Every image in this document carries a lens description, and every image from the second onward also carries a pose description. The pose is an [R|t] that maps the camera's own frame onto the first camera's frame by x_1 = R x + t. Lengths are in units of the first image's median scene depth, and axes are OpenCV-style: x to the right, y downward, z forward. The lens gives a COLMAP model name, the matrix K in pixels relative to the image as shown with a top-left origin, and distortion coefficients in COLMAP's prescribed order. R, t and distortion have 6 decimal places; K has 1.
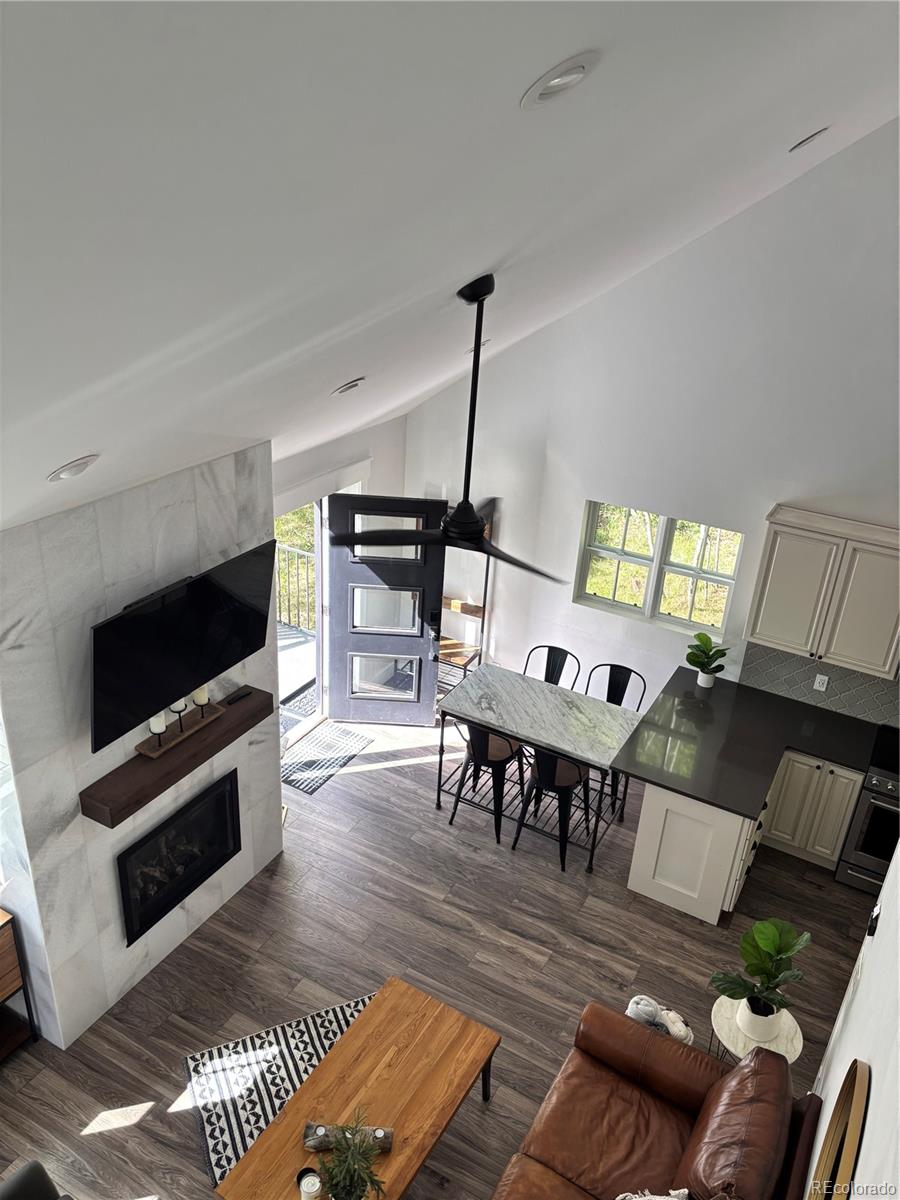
lens RADIAL K [[901.9, 0, 430.9], [0, 901.9, 596.3], [0, 0, 1]] dist [0.078394, -0.071587]
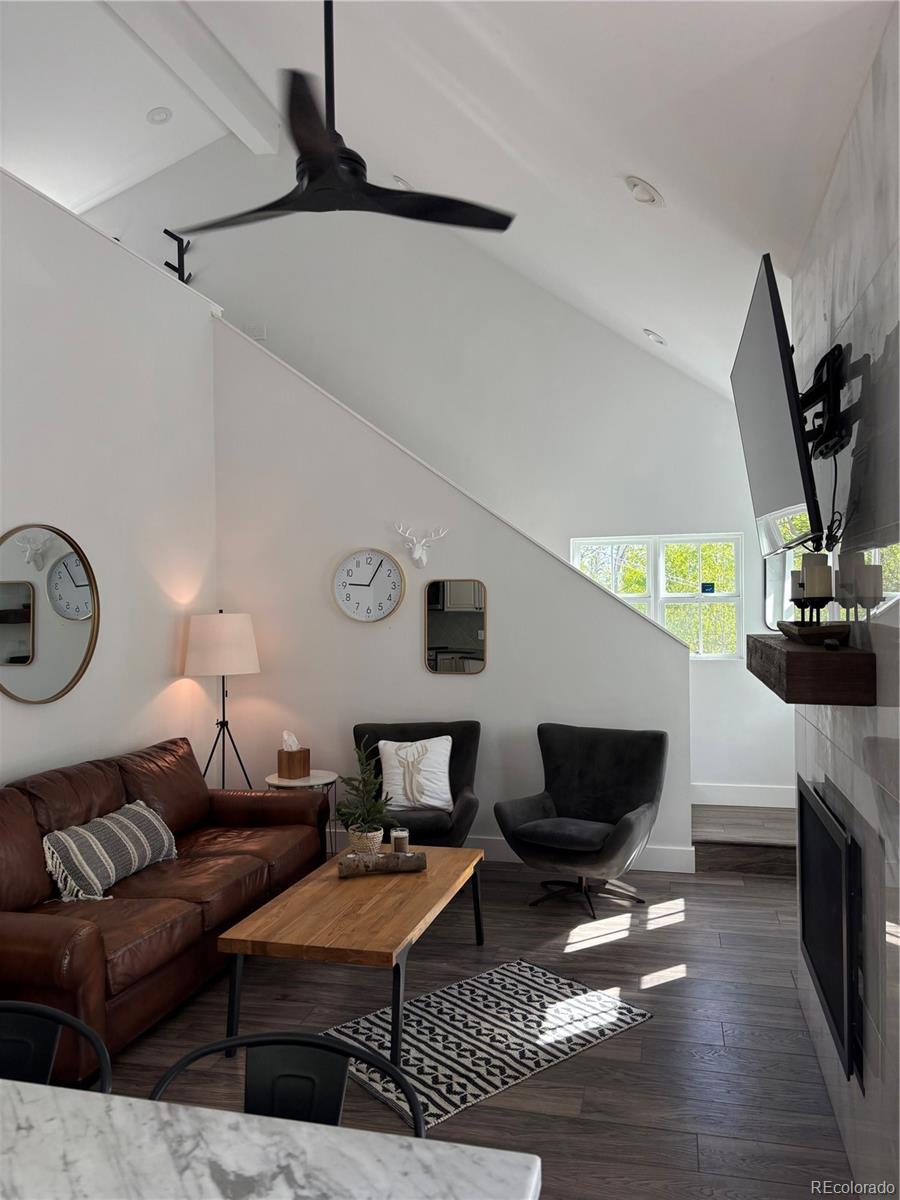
lens RADIAL K [[918.2, 0, 450.0], [0, 918.2, 600.0], [0, 0, 1]] dist [0.044969, -0.053277]
pose [[-0.959794, -0.036318, -0.278347, 0.105624], [-0.153675, 0.897783, 0.412759, -0.077288], [0.234904, 0.438939, -0.867267, 1.439328]]
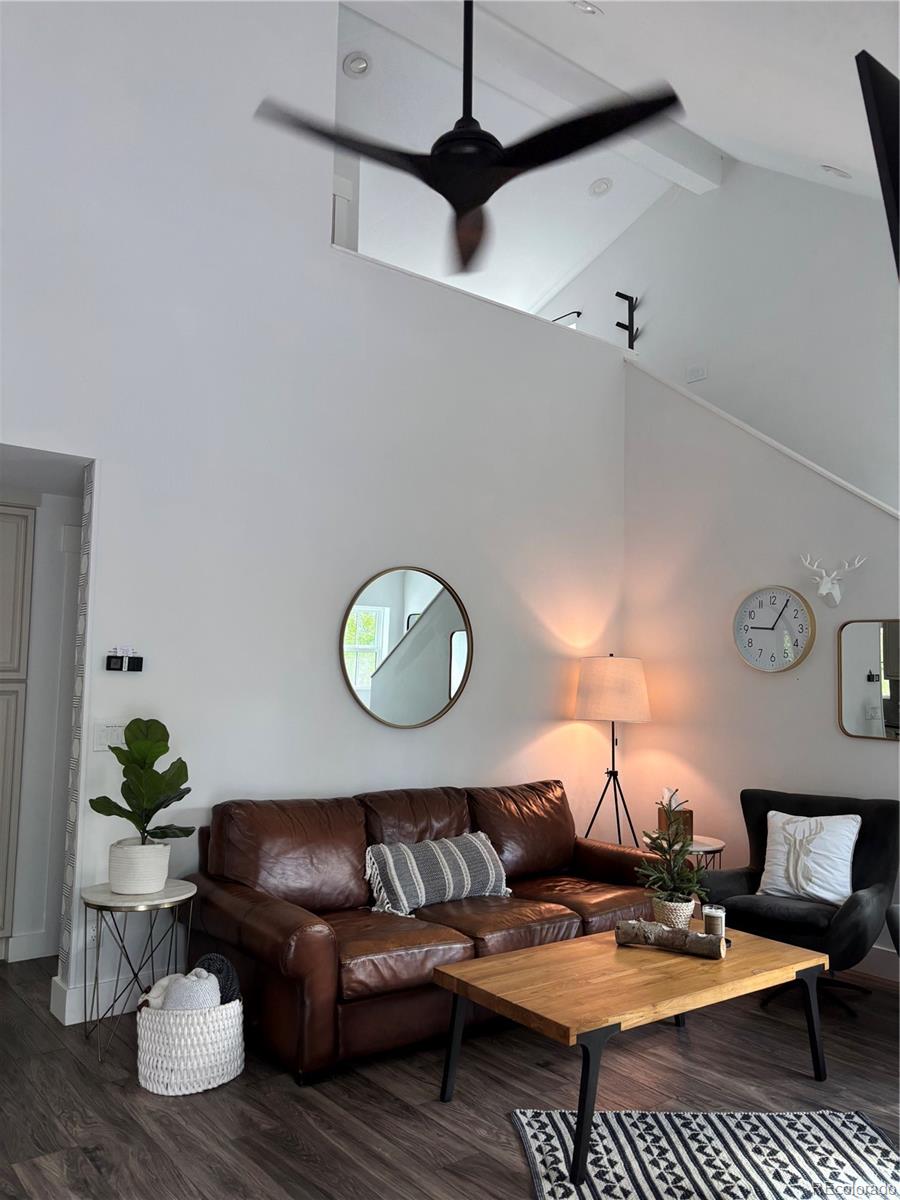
lens RADIAL K [[918.2, 0, 450.0], [0, 918.2, 600.0], [0, 0, 1]] dist [0.044969, -0.053277]
pose [[-0.926148, -0.035455, 0.375491, -0.170335], [0.104617, 0.932357, 0.346073, -0.012365], [-0.362362, 0.359797, -0.859791, 1.379997]]
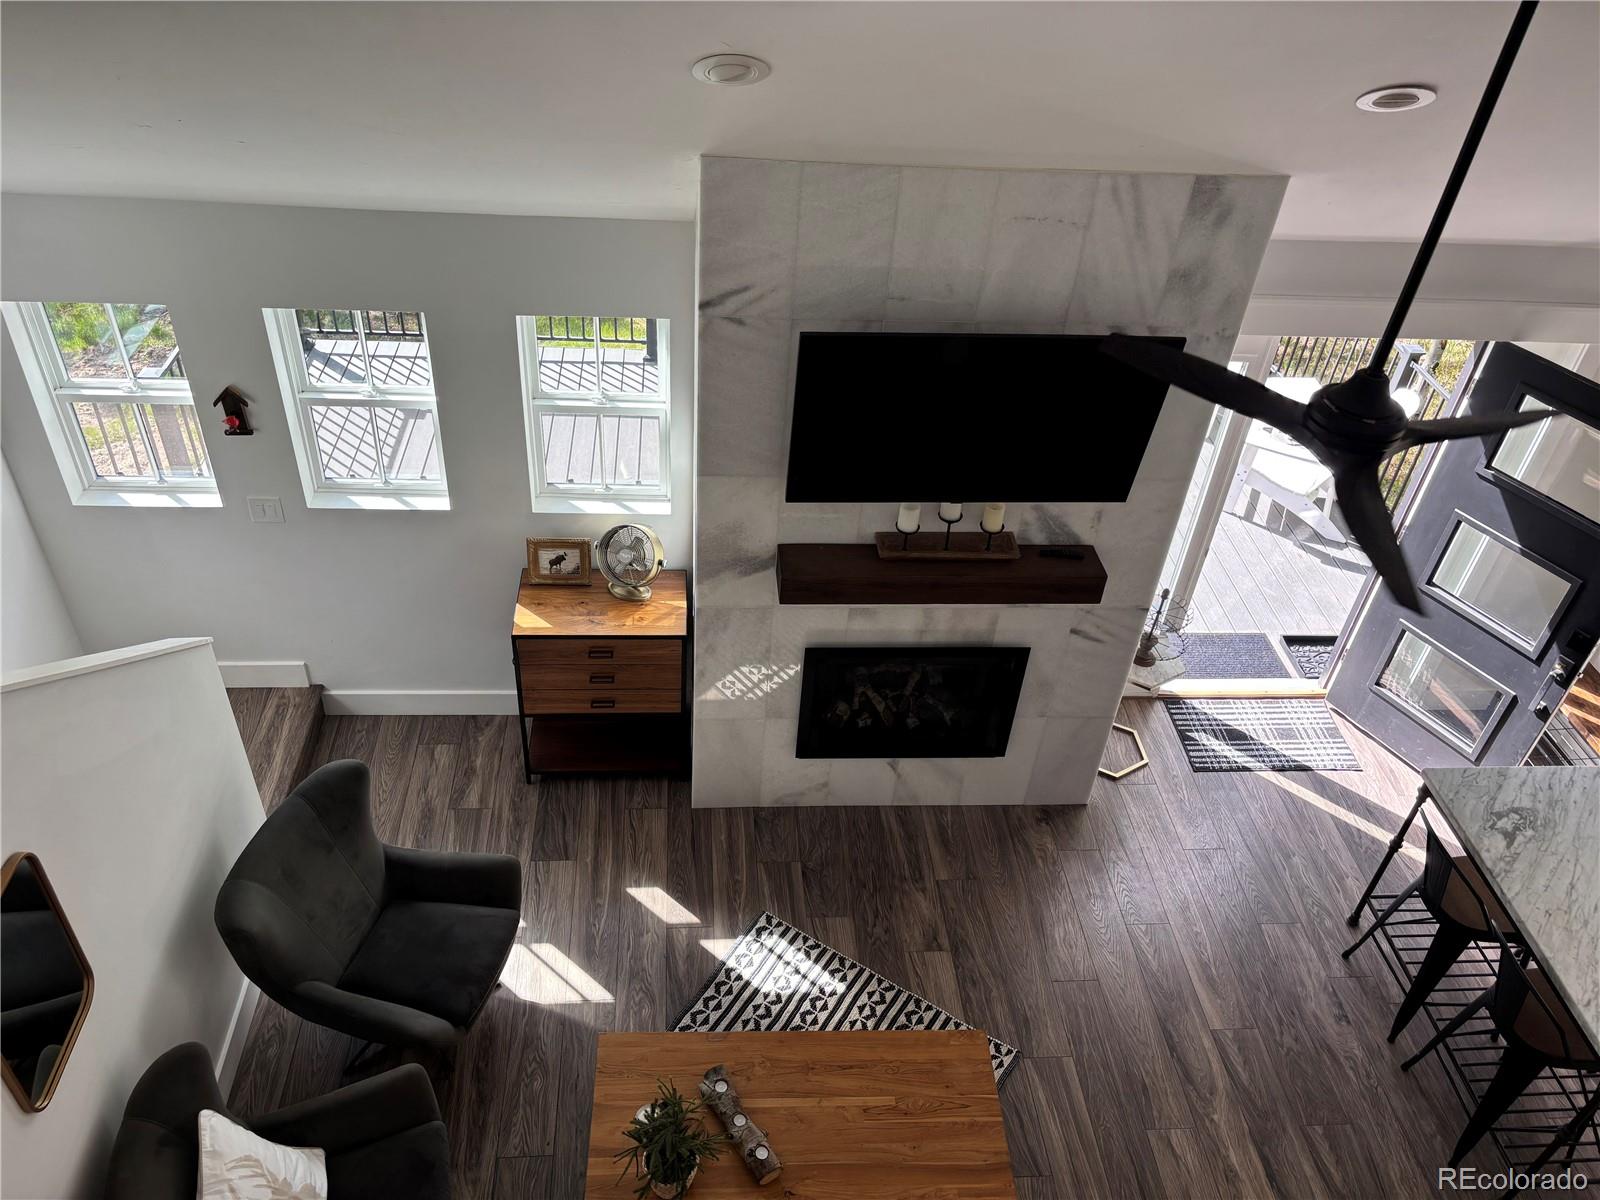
lens RADIAL K [[1224.2, 0, 800.0], [0, 1224.2, 600.0], [0, 0, 1]] dist [0.044969, -0.053277]
pose [[0.567703, 0.508140, -0.647694, 0.289907], [-0.393102, 0.858601, 0.329051, -0.082421], [0.723314, 0.067807, 0.687182, 0.279183]]
